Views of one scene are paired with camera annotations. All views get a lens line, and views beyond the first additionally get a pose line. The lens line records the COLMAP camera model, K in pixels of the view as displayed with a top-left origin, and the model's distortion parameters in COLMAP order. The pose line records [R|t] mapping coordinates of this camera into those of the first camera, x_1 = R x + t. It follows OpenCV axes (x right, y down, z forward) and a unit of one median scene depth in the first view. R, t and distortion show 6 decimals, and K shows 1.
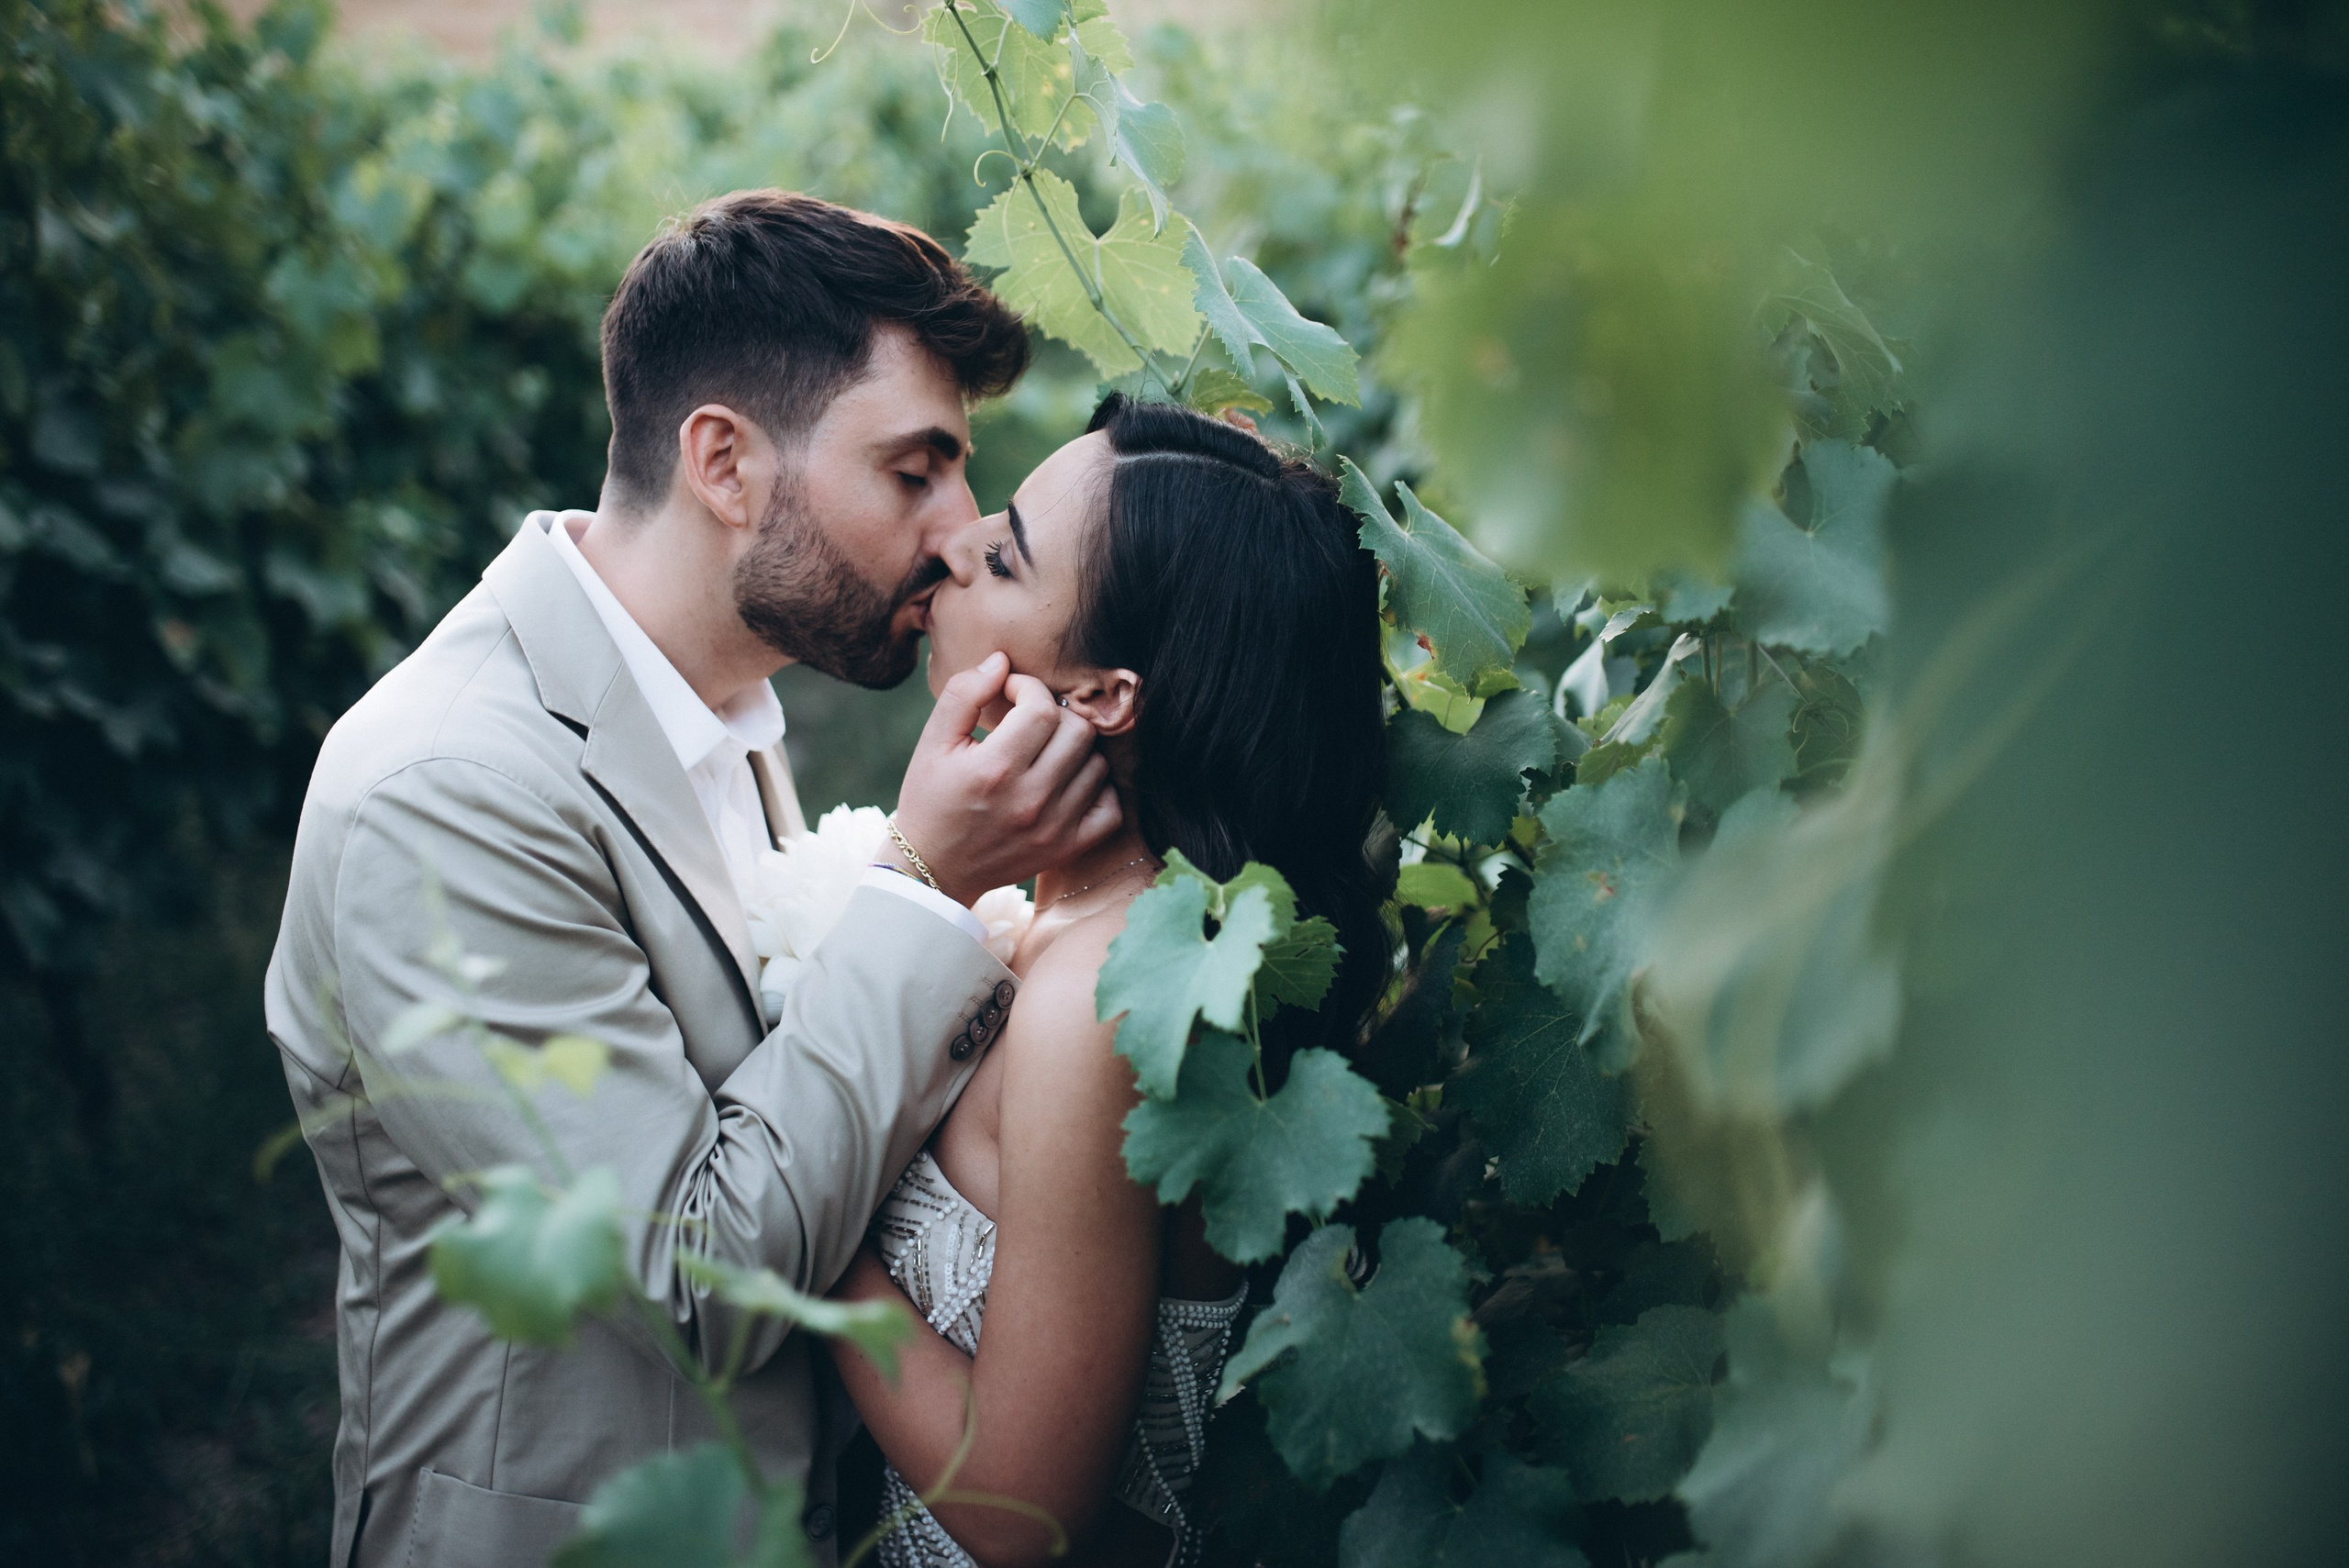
lens RADIAL K [[2245.9, 0, 1174.5], [0, 2245.9, 784.0], [0, 0, 1]] dist [-0.056550, 0.086254]
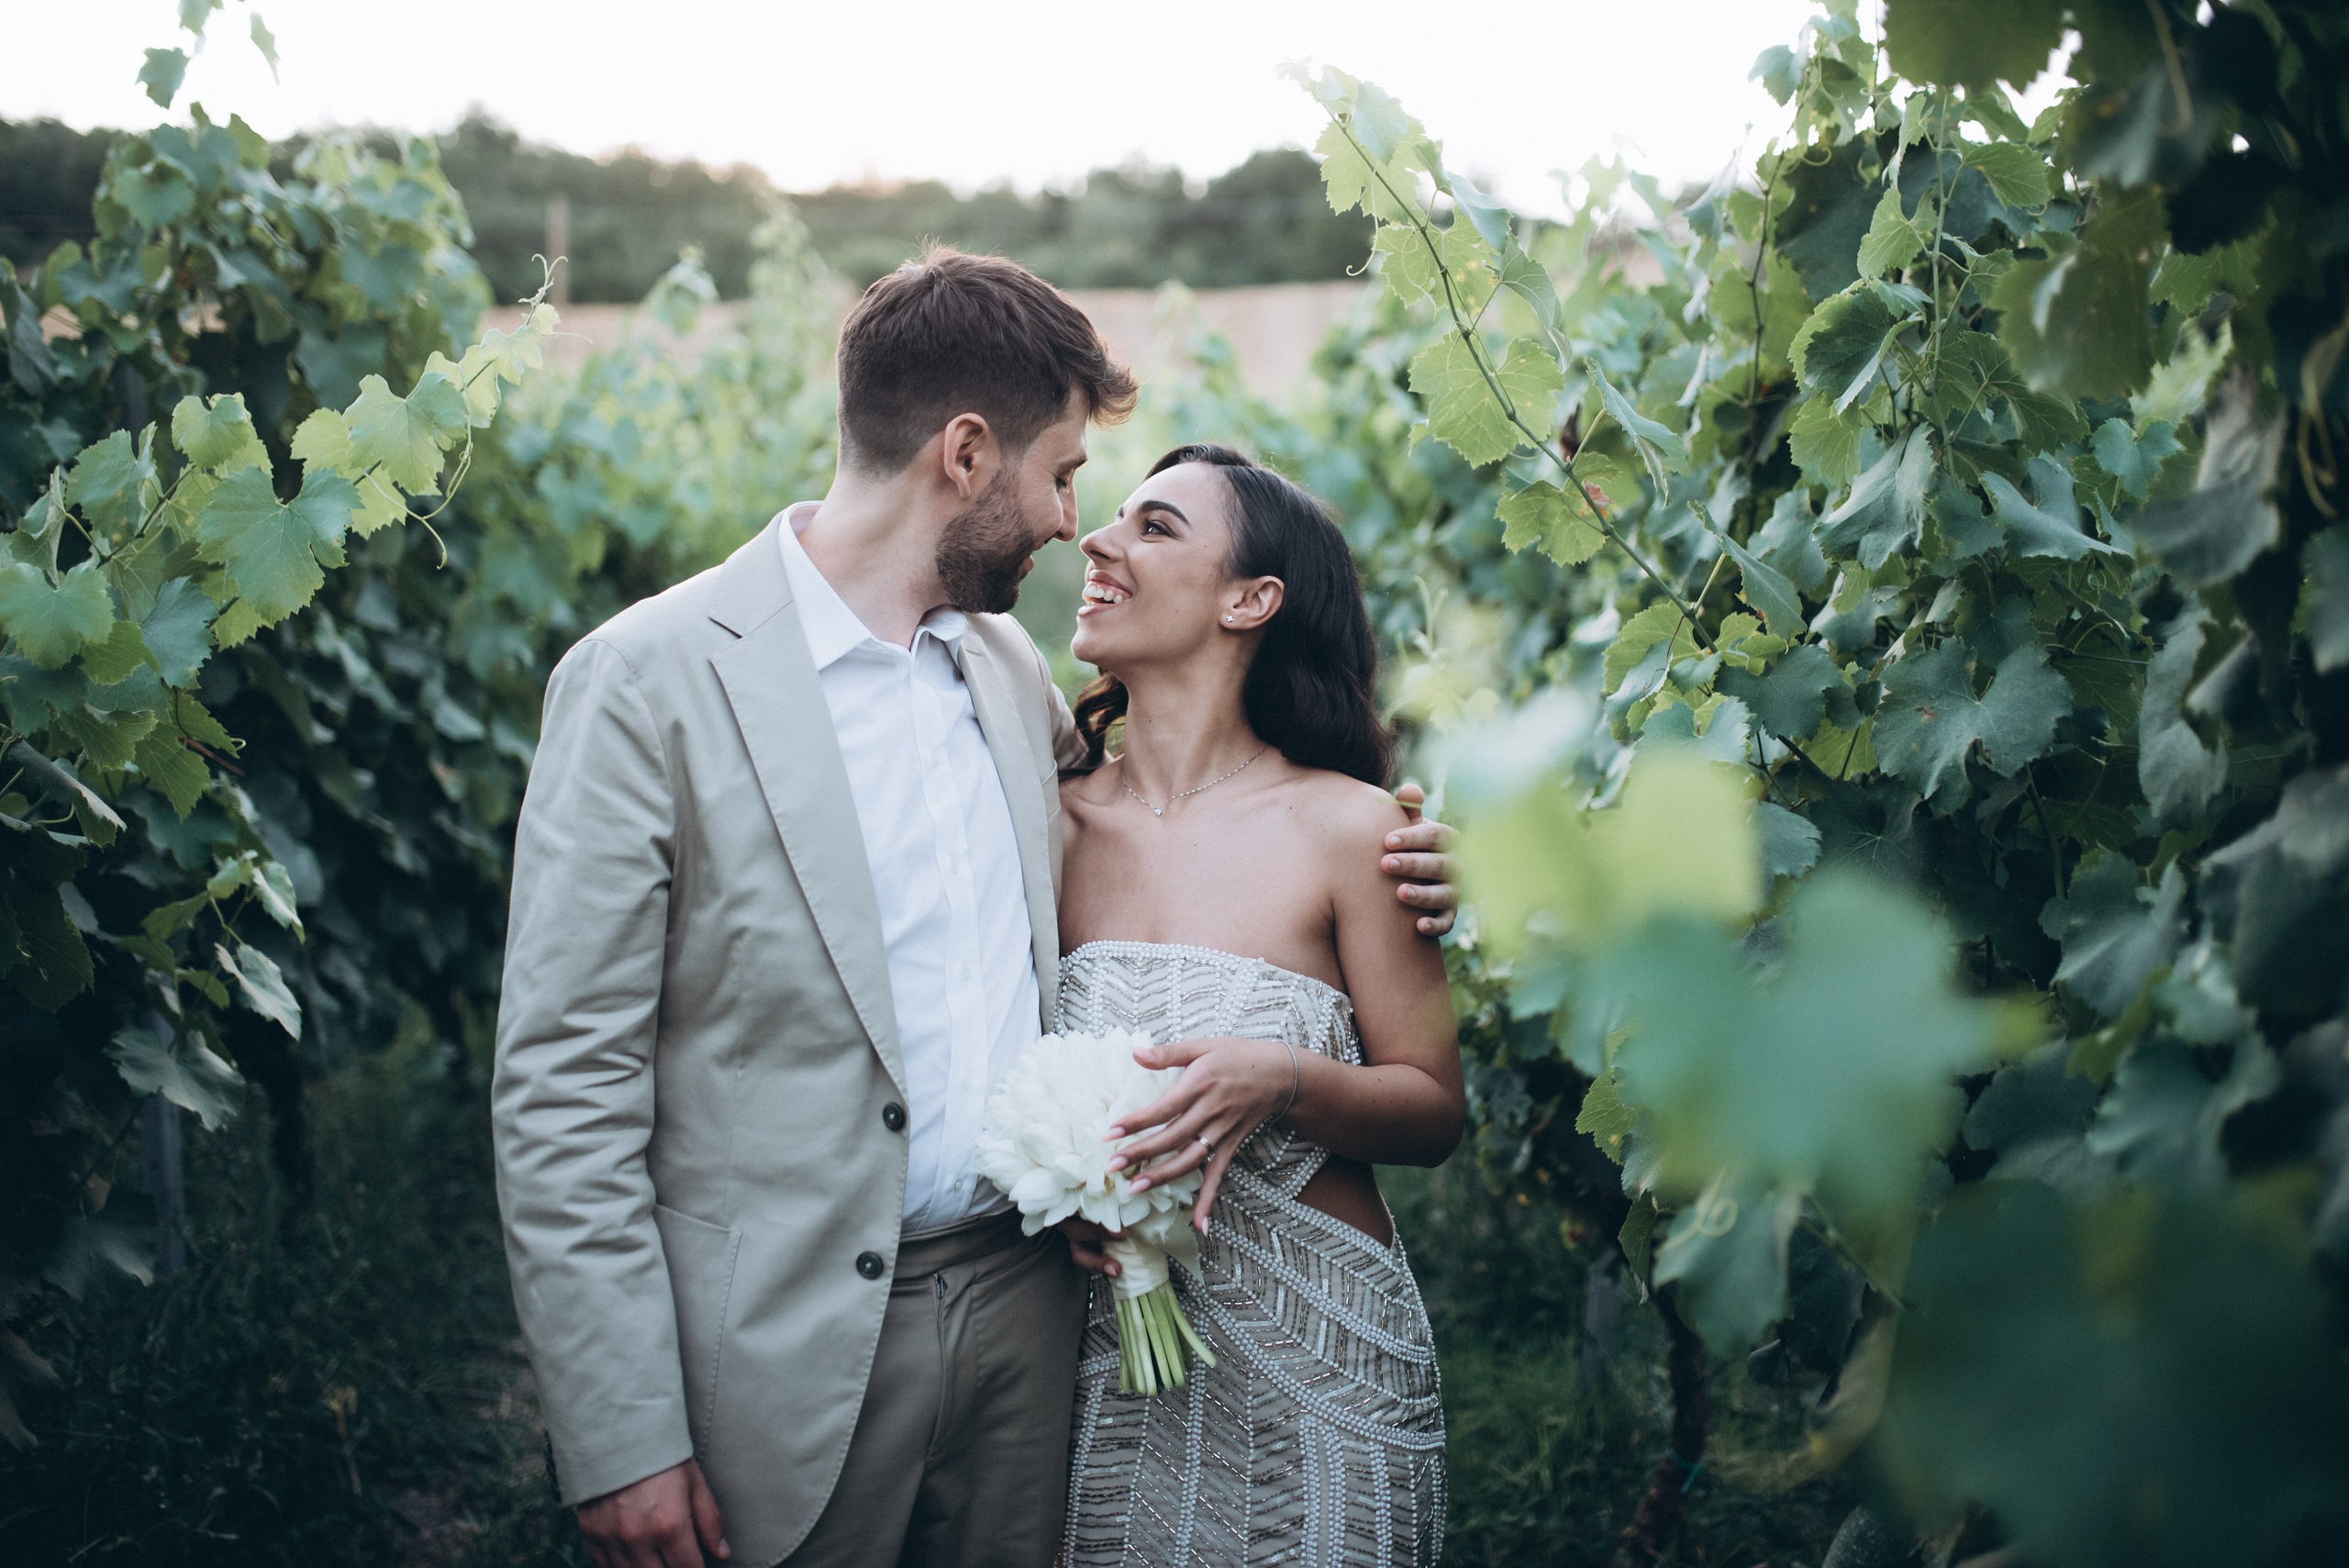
lens RADIAL K [[2253.9, 0, 1175.4], [0, 2253.9, 773.6], [0, 0, 1]] dist [-0.058238, 0.100591]
pose [[0.994907, 0.017623, 0.099242, -0.528540], [-0.001185, 0.986573, -0.163315, 0.363547], [-0.100788, 0.162366, 0.981570, -0.568709]]
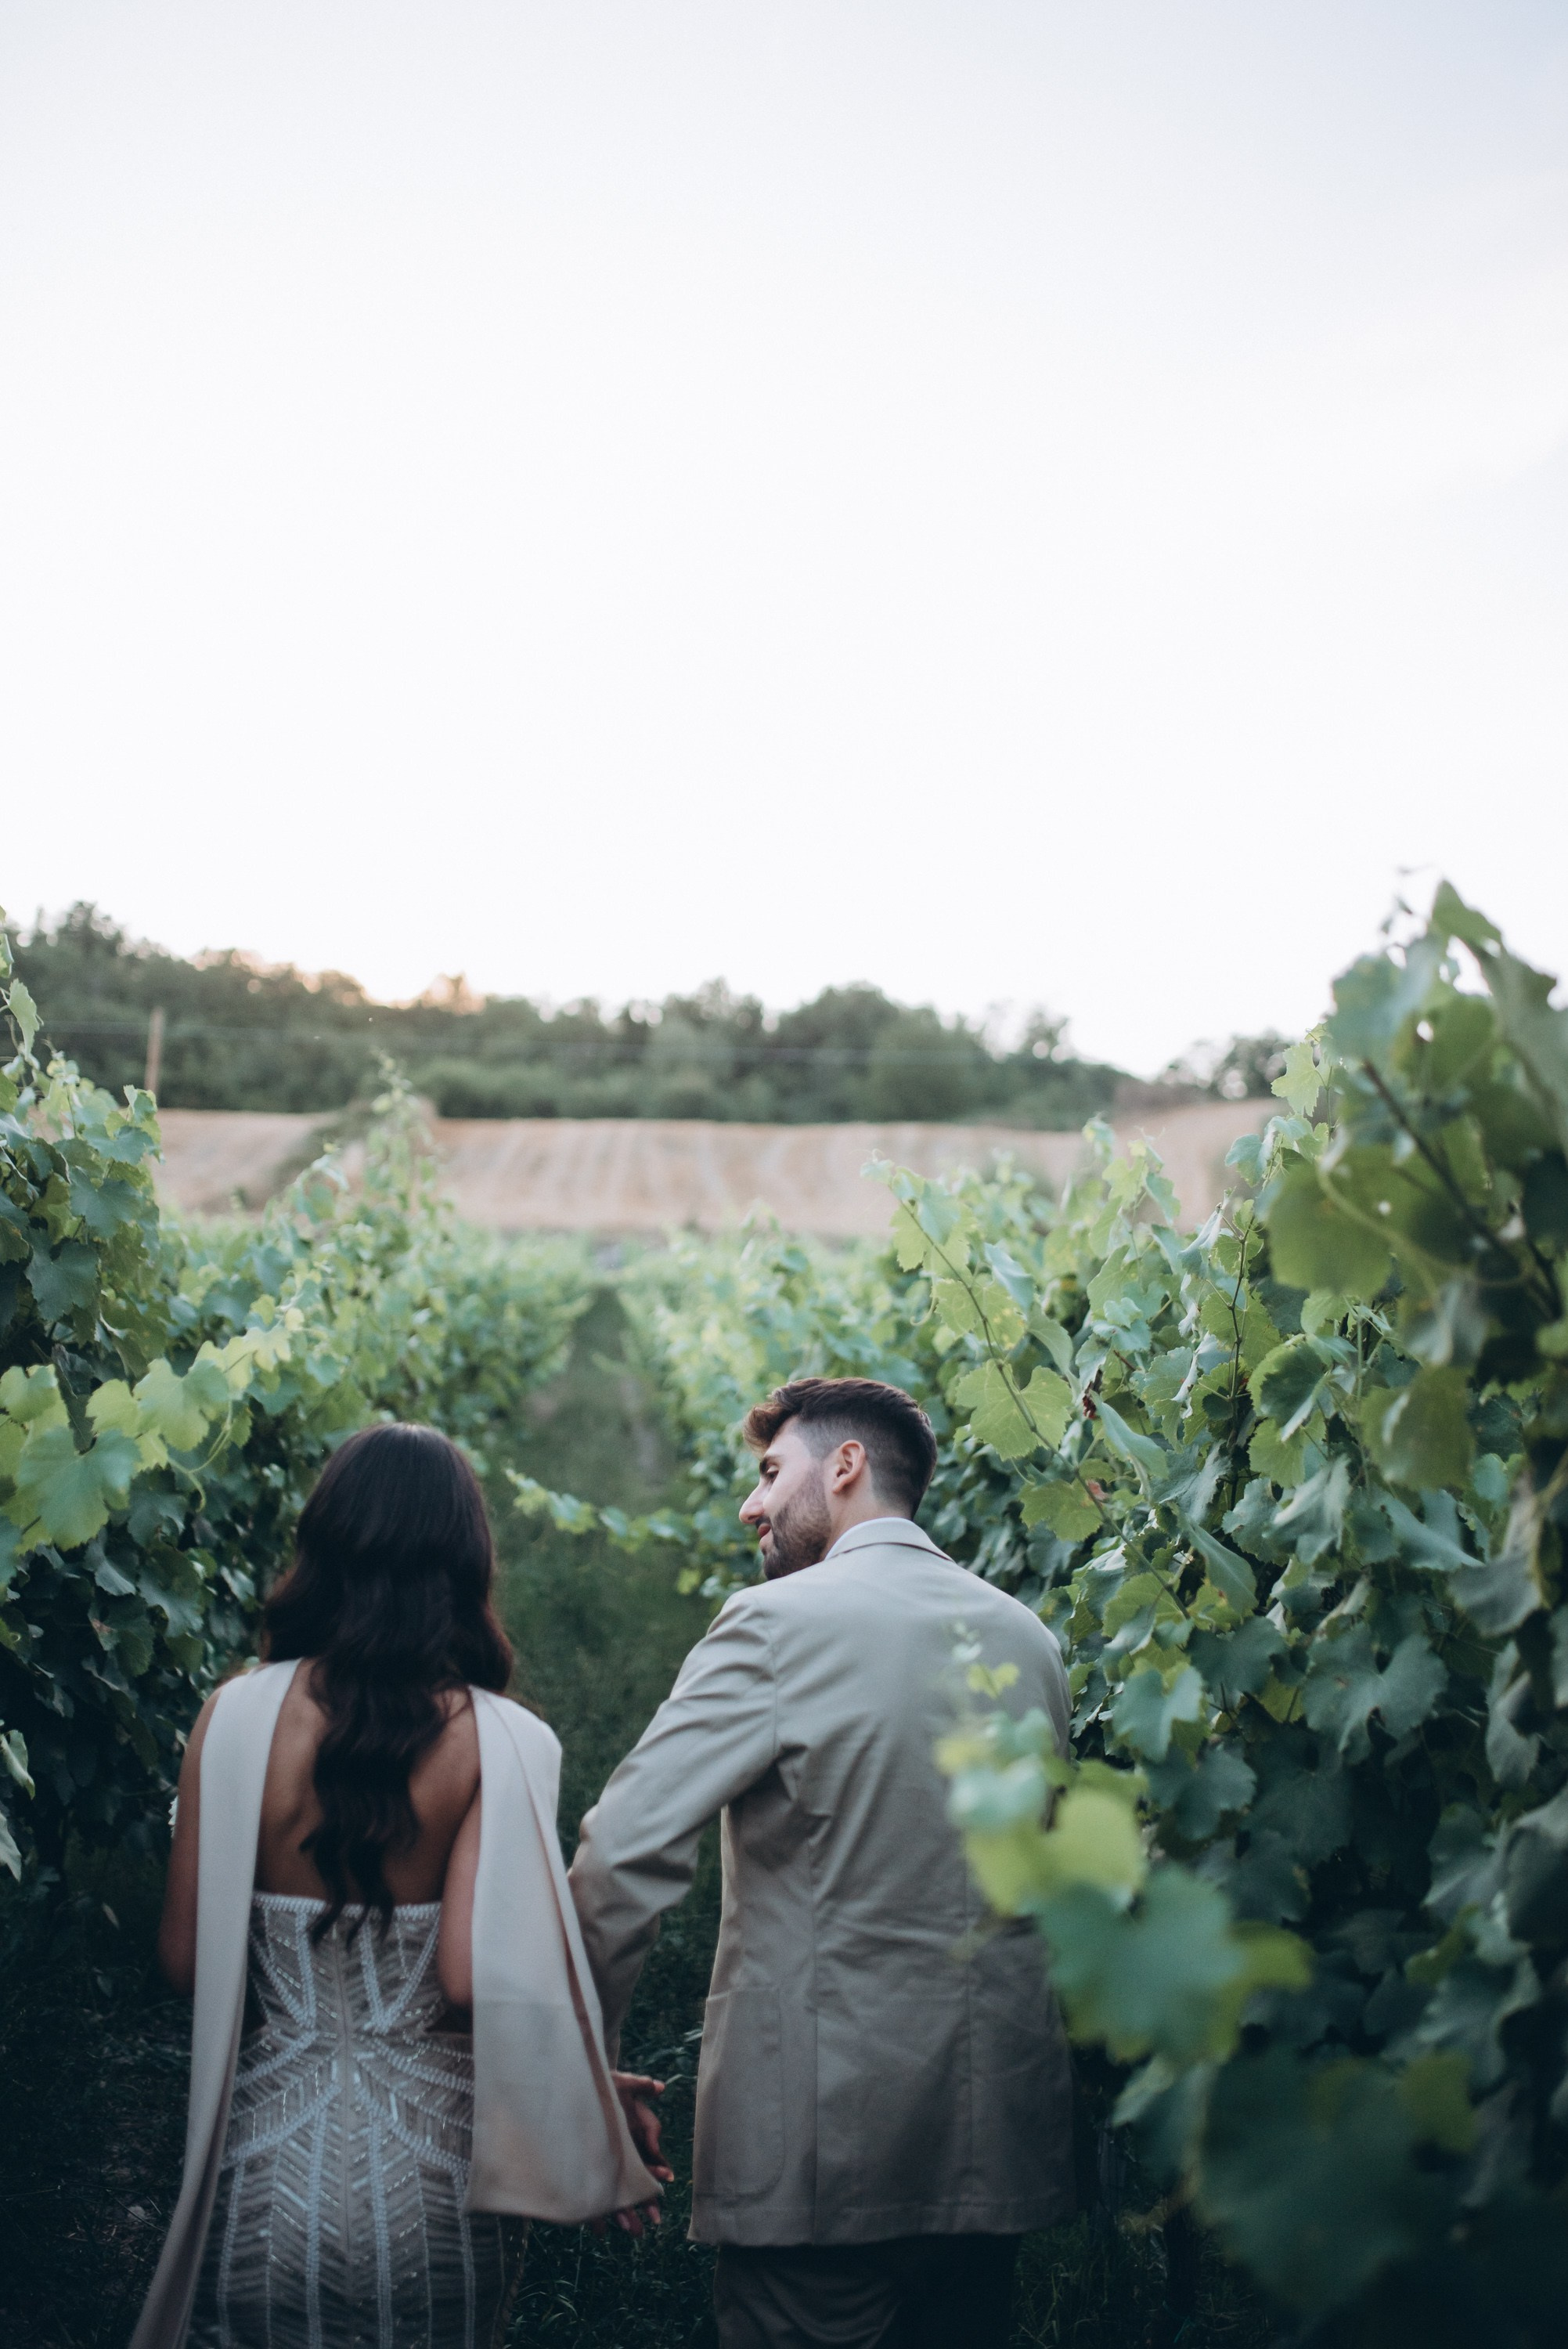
lens RADIAL K [[2253.7, 0, 792.2], [0, 2253.7, 1166.0], [0, 0, 1]] dist [-0.058238, 0.100591]
pose [[0.989762, 0.083965, 0.115421, -0.630239], [-0.039118, 0.937273, -0.346395, 0.351270], [-0.137266, 0.338333, 0.930961, -1.120130]]
